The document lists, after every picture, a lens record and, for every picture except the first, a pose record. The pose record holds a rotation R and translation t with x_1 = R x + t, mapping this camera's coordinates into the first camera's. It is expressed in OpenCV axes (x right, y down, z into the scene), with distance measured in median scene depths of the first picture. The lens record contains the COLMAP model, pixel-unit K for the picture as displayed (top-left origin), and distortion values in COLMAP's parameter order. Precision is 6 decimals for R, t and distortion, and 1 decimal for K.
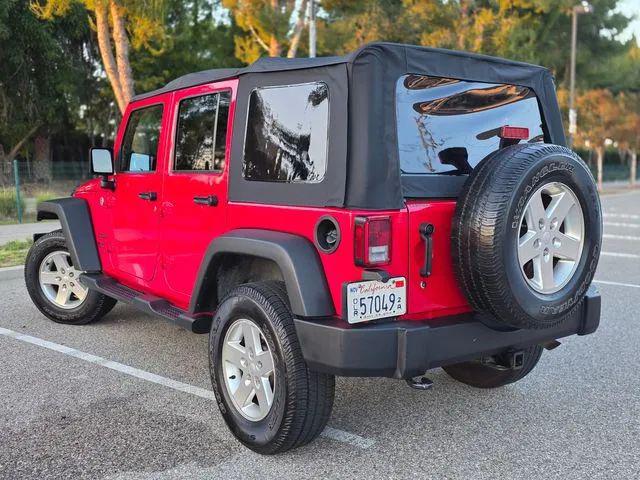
lens RADIAL K [[661.7, 0, 318.0], [0, 661.7, 232.3], [0, 0, 1]] dist [0.160408, -0.359994]
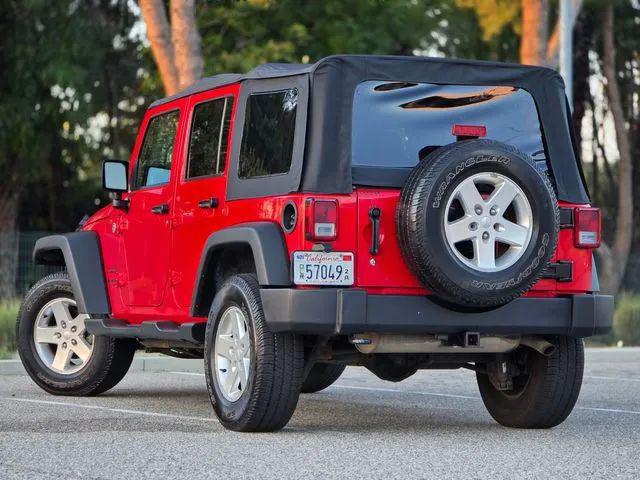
lens RADIAL K [[2163.3, 0, 320.0], [0, 2163.3, 240.0], [0, 0, 1]] dist [0.393542, -1.030527]
pose [[0.973519, -0.000263, -0.228608, 0.864817], [-0.028625, 0.991989, -0.123039, 0.471350], [0.226809, 0.126325, 0.965712, -2.456059]]
